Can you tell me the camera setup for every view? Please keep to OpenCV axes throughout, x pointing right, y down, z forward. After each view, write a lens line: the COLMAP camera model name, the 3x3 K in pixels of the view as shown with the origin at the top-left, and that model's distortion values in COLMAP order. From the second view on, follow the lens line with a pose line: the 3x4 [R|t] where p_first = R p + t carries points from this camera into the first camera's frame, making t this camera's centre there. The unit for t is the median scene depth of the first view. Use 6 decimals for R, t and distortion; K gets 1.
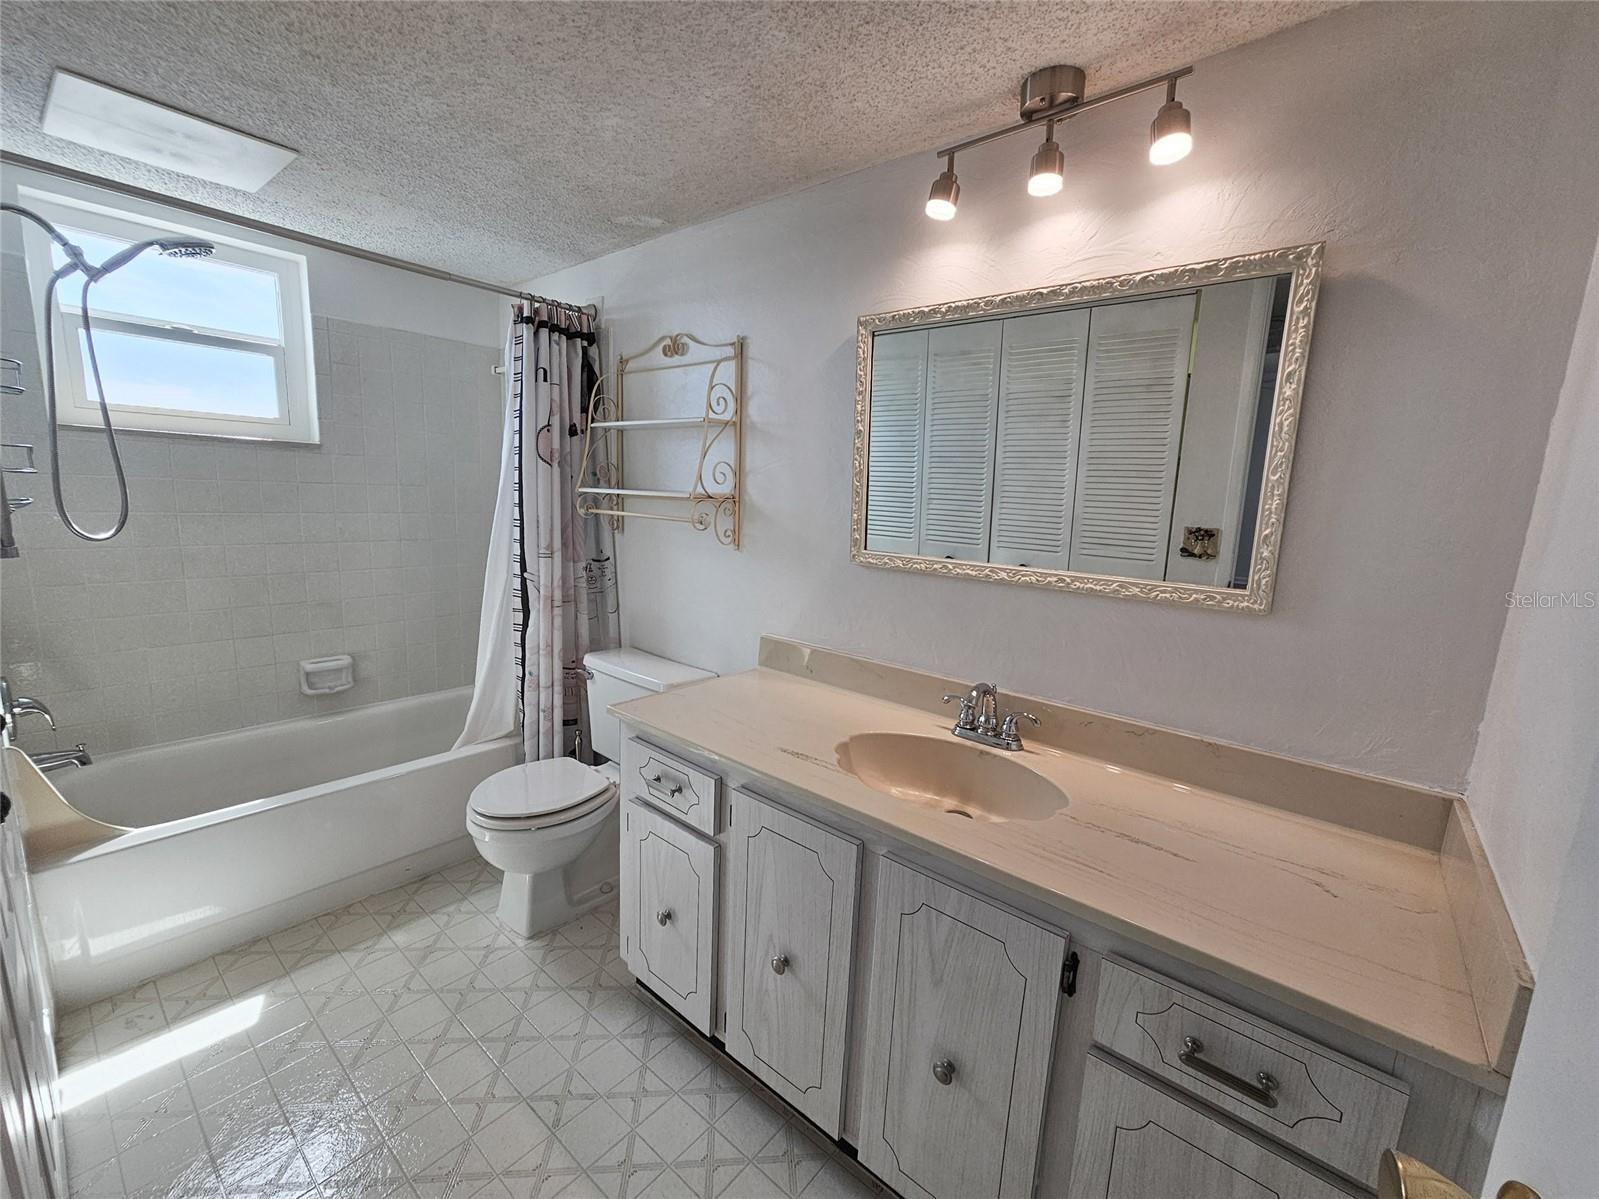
lens RADIAL K [[663.8, 0, 798.0], [0, 663.8, 595.4], [0, 0, 1]] dist [-0.015487, 0.007553]
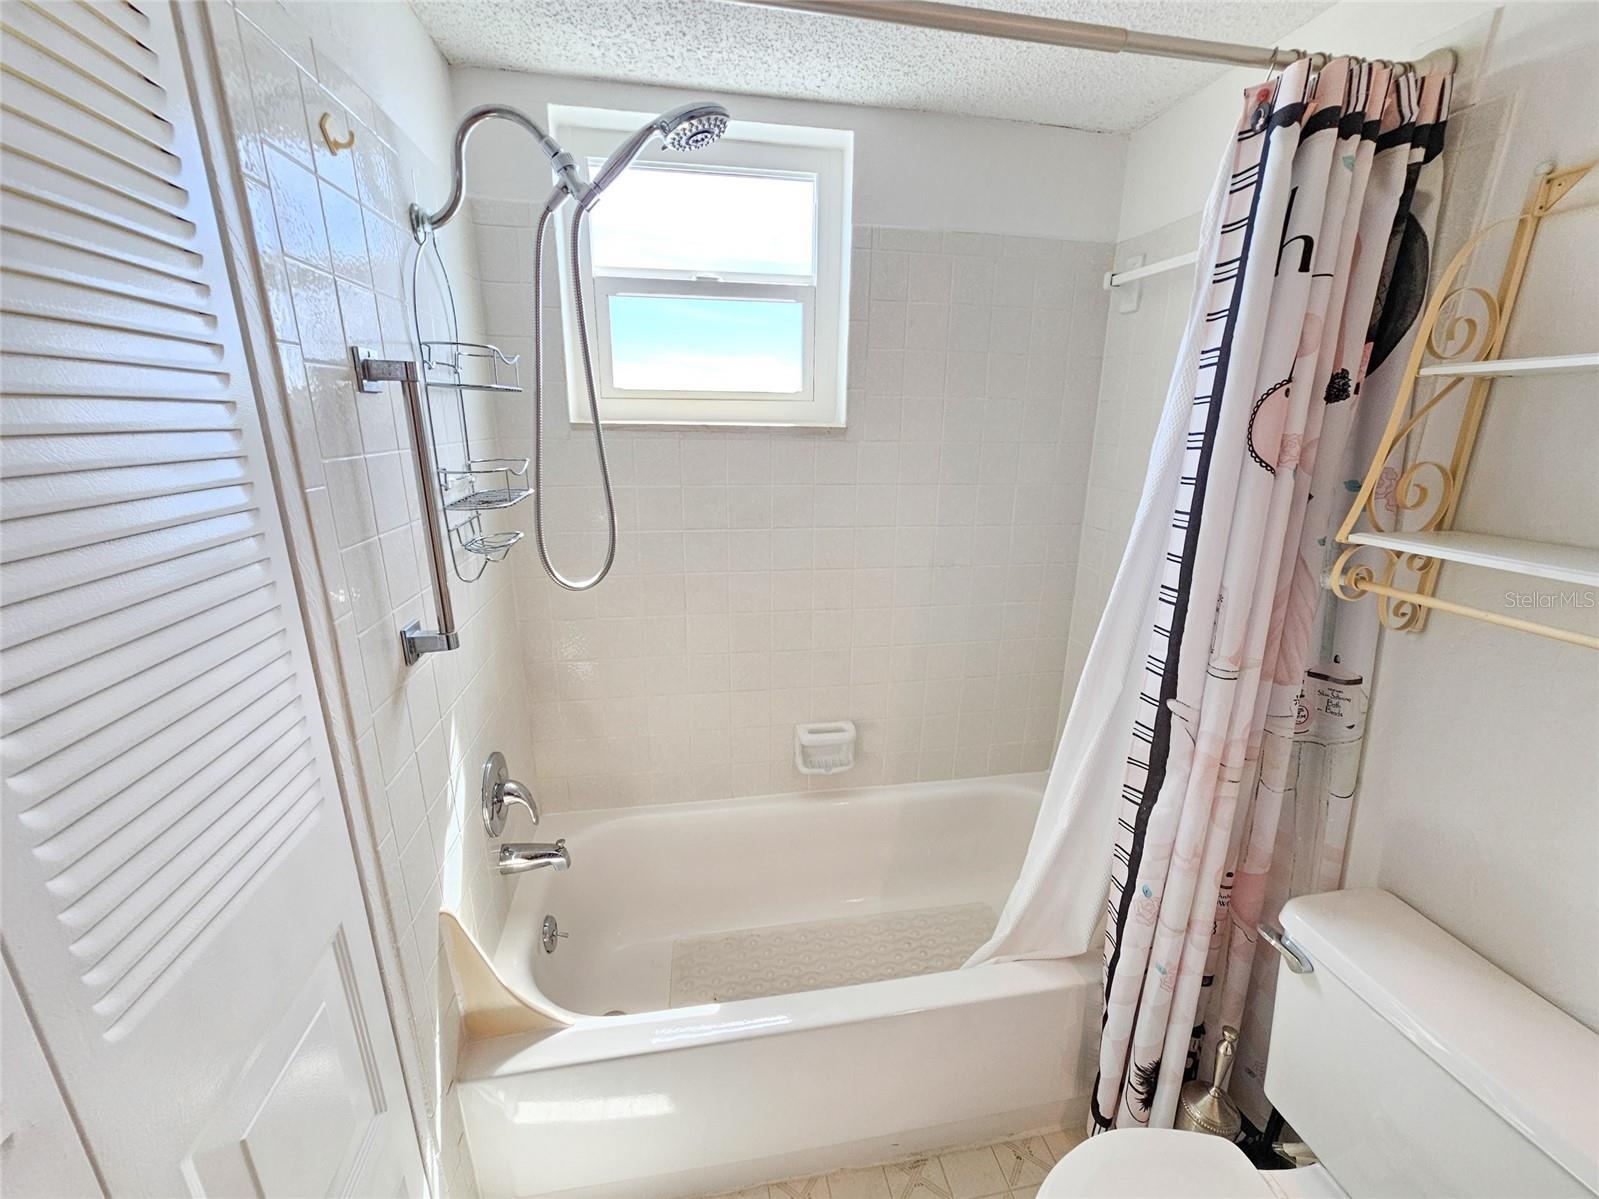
lens RADIAL K [[663.8, 0, 803.1], [0, 663.8, 610.0], [0, 0, 1]] dist [-0.015487, 0.007553]
pose [[0.772475, 0.145048, -0.618258, -0.328836], [-0.081889, 0.988190, 0.129521, -0.137774], [0.629743, -0.049423, 0.775230, 0.461415]]
